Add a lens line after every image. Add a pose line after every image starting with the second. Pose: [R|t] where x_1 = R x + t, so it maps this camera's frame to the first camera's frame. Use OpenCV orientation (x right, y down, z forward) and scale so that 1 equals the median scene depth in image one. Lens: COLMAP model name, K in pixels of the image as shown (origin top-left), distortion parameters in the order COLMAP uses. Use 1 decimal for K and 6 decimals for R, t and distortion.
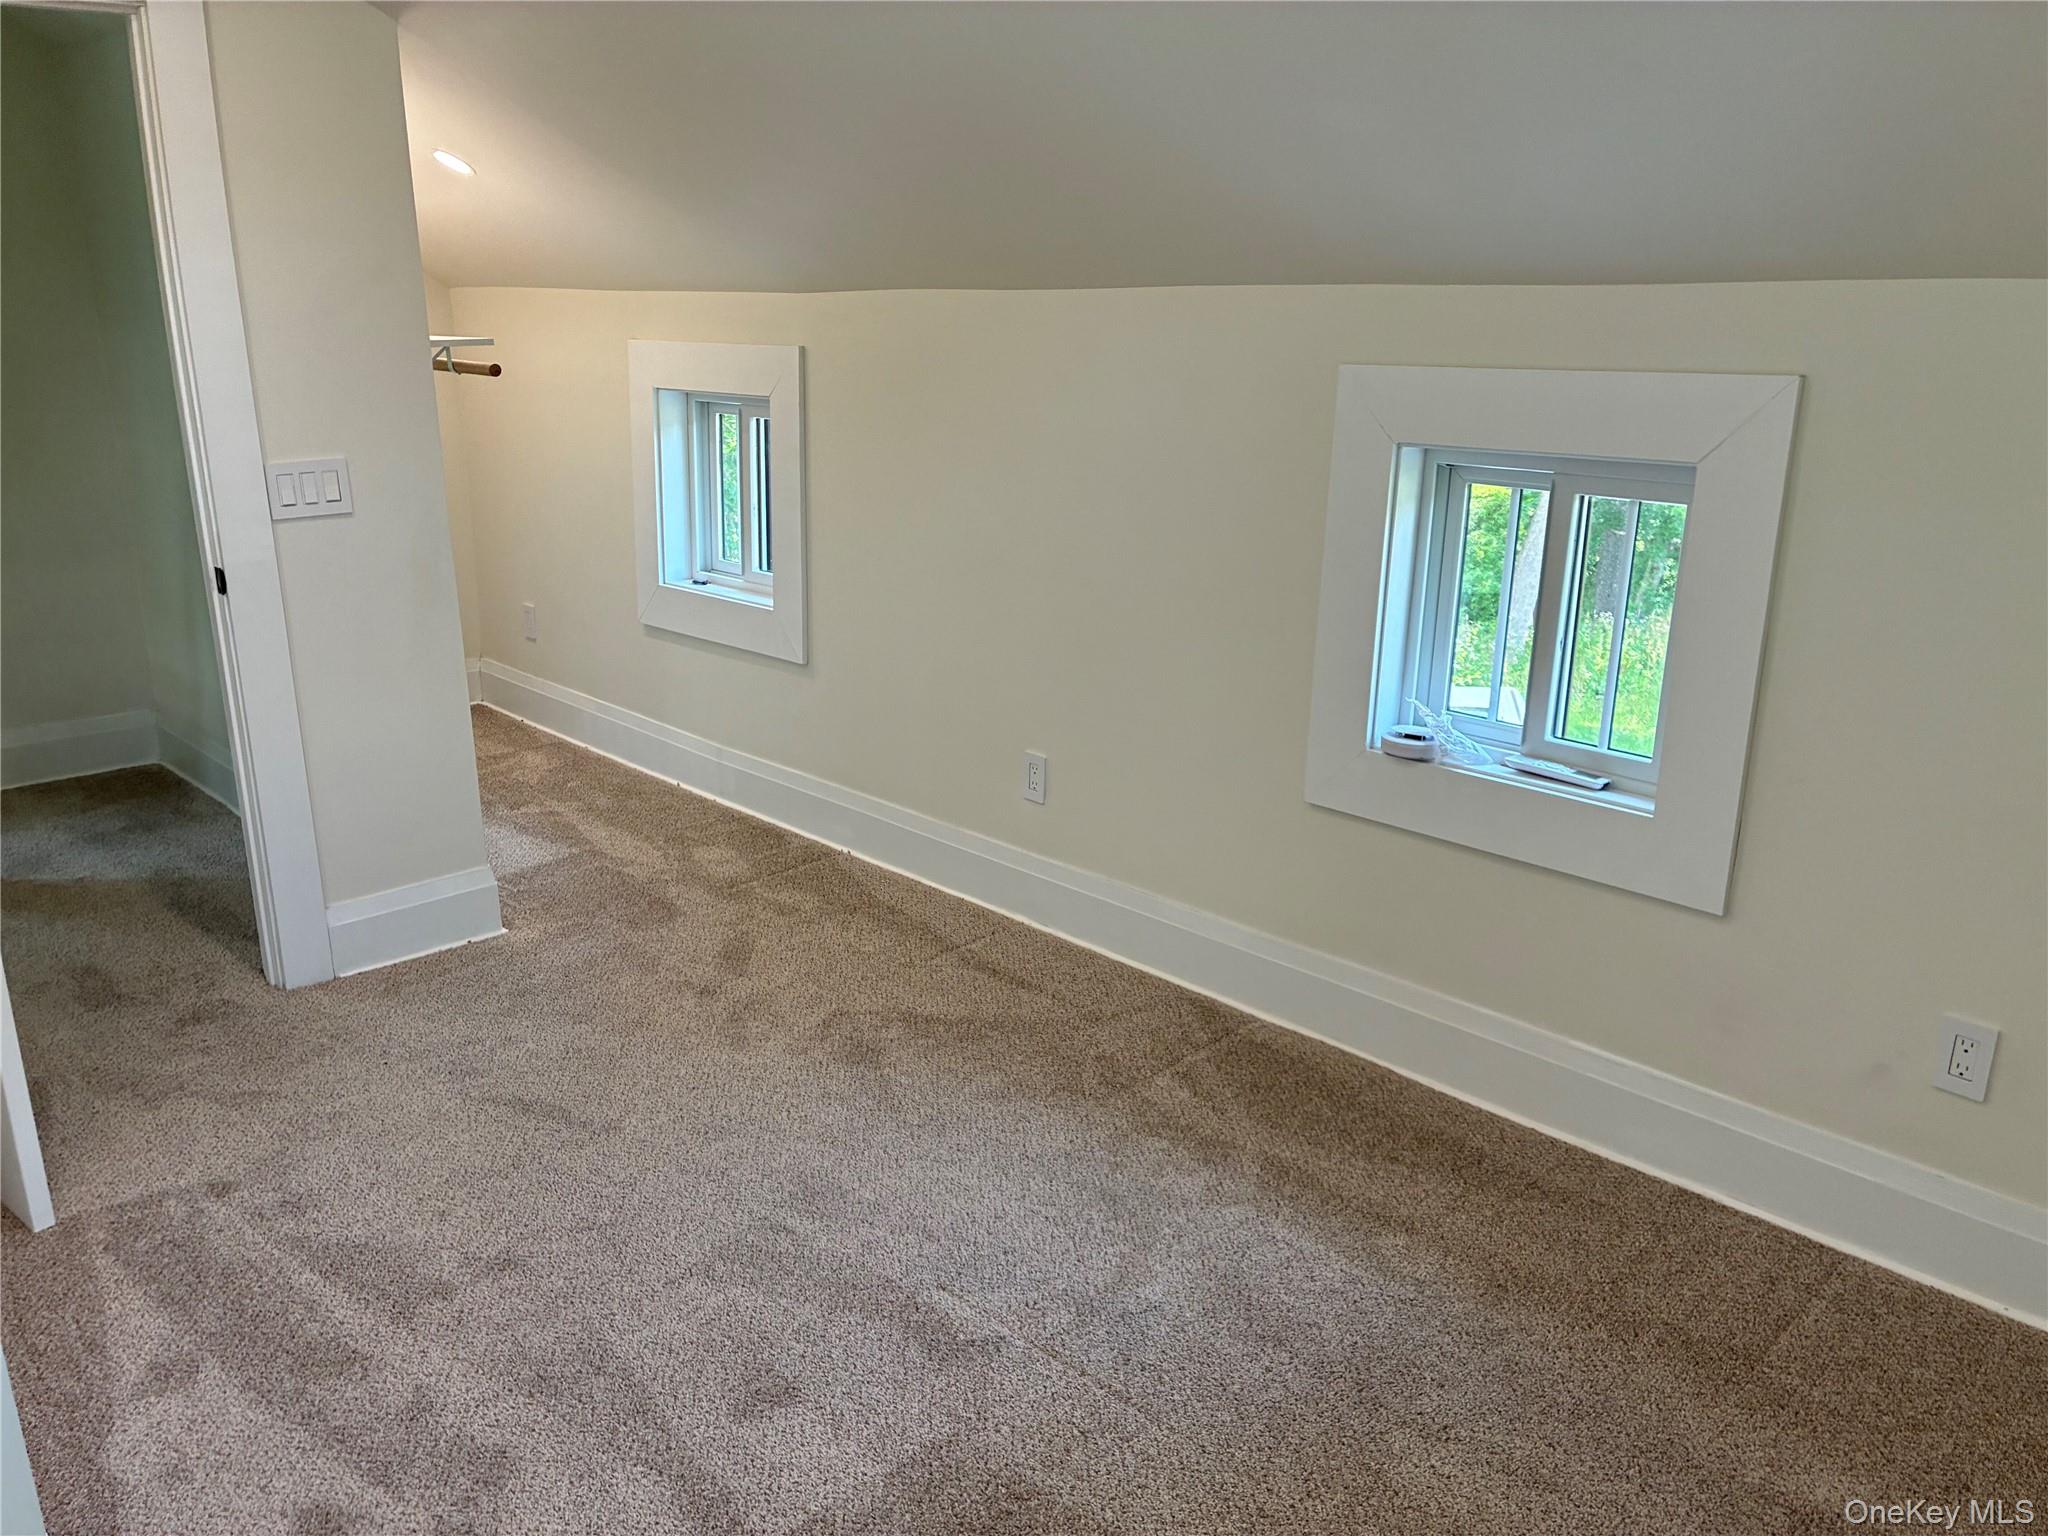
lens RADIAL K [[1530.7, 0, 1031.8], [0, 1530.7, 772.3], [0, 0, 1]] dist [0.020663, 0.007854]
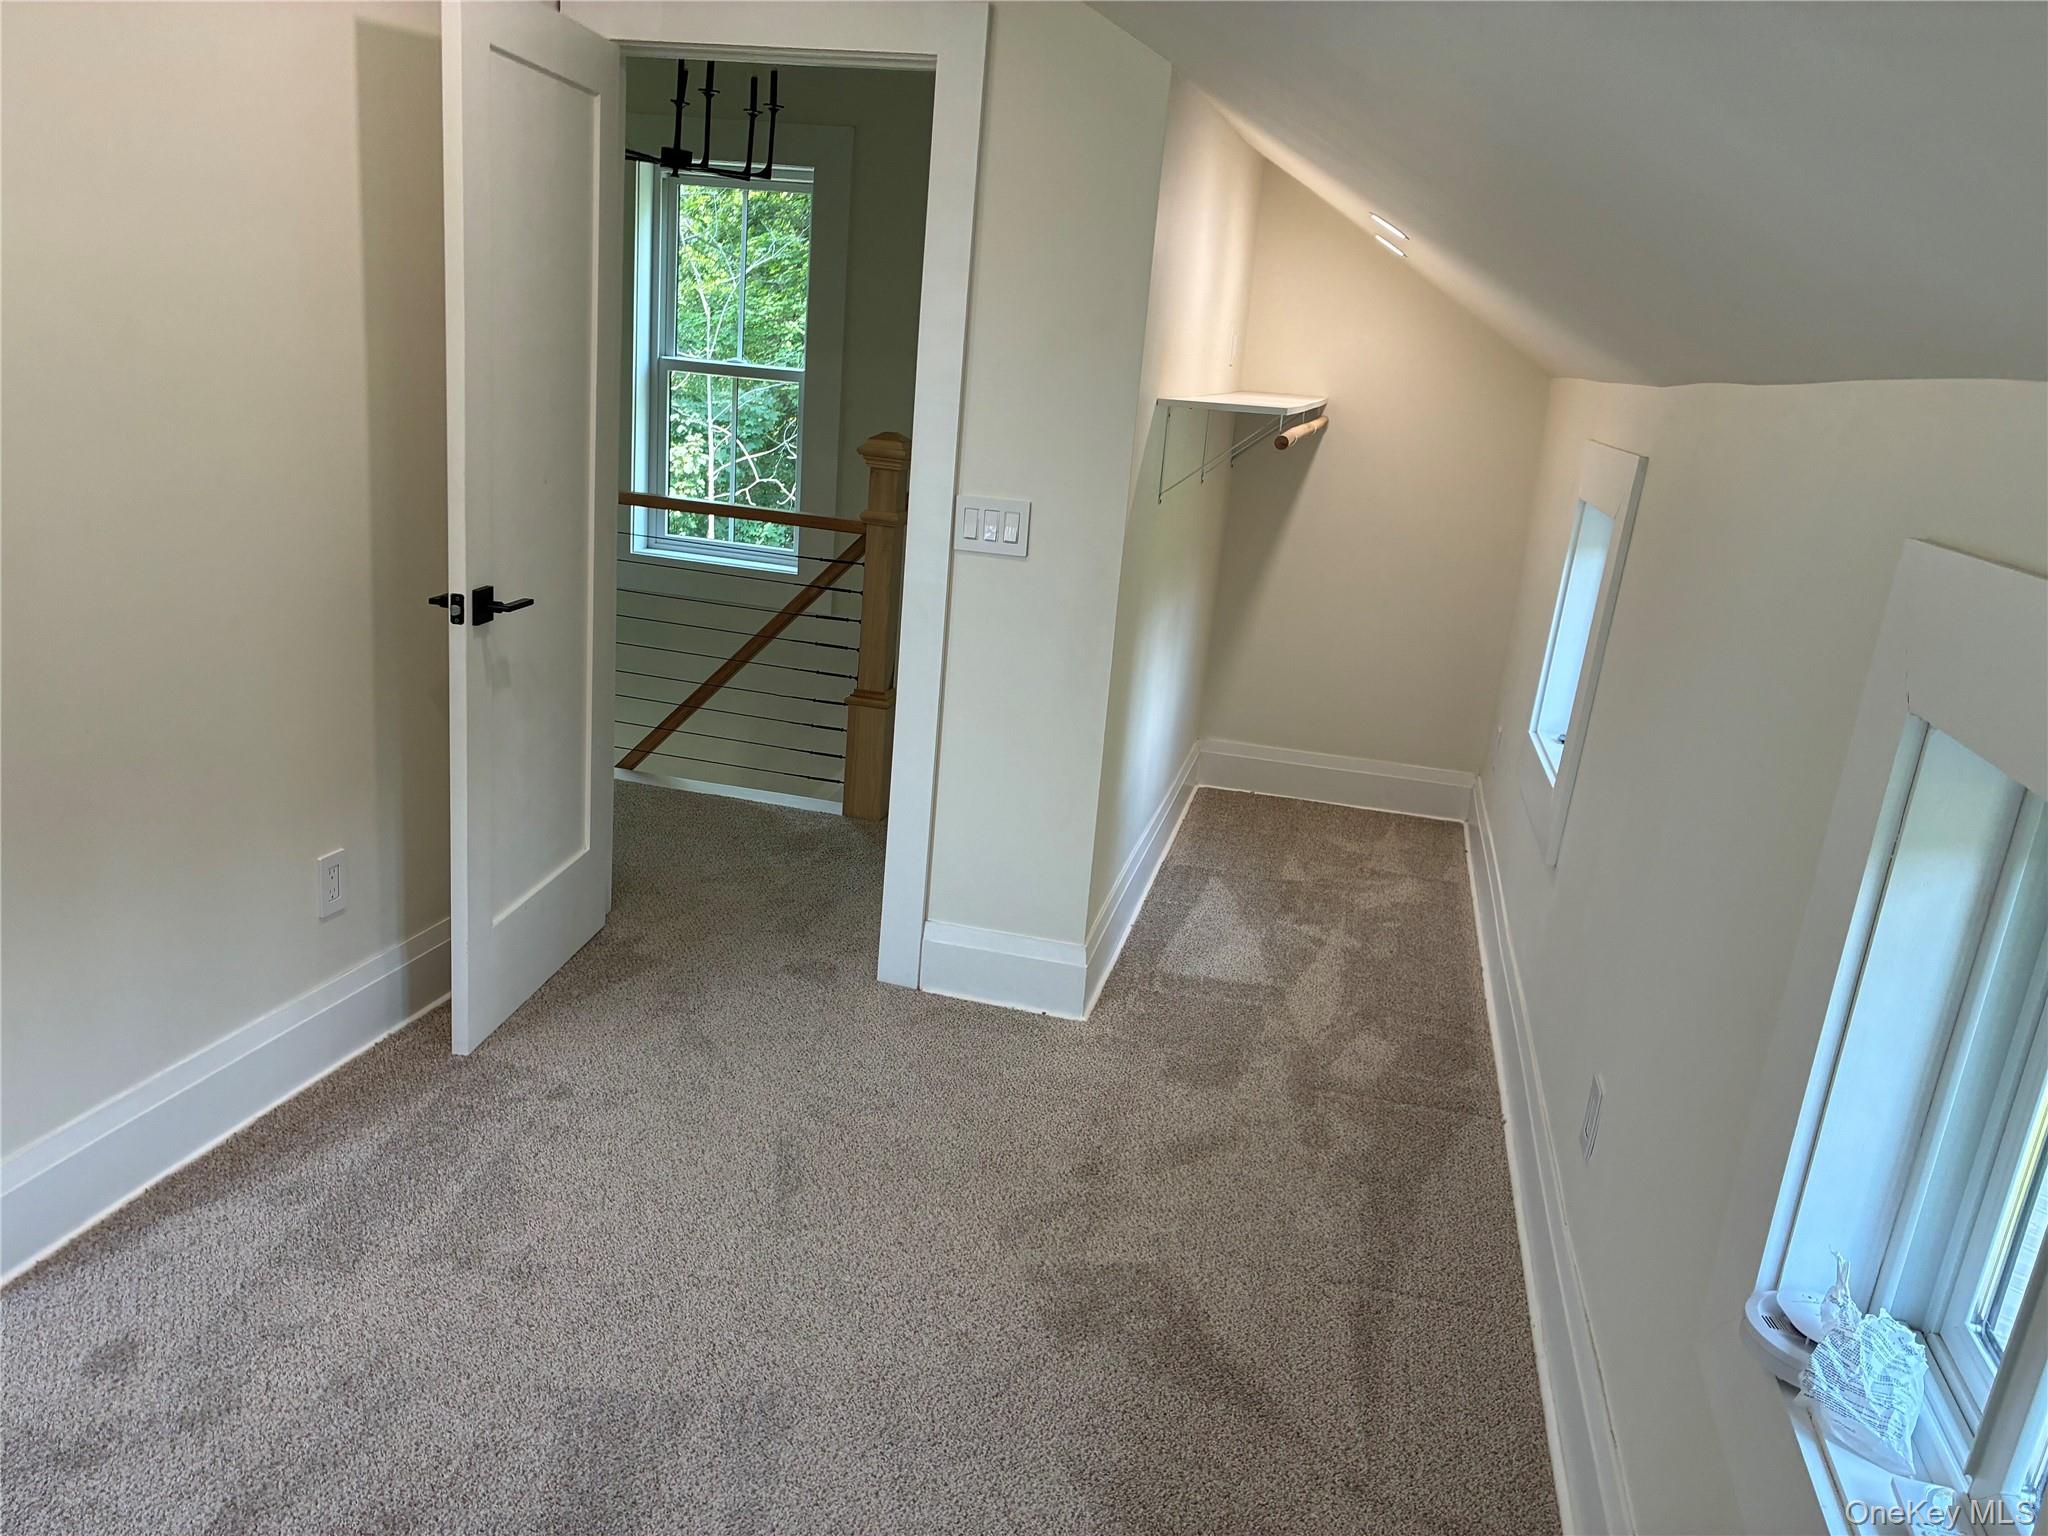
lens RADIAL K [[1530.7, 0, 1031.8], [0, 1530.7, 772.3], [0, 0, 1]] dist [0.020663, 0.007854]
pose [[0.559090, 0.268439, -0.784448, 0.337911], [-0.328222, 0.940501, 0.087912, -0.112476], [0.761373, 0.208322, 0.613932, 0.376223]]
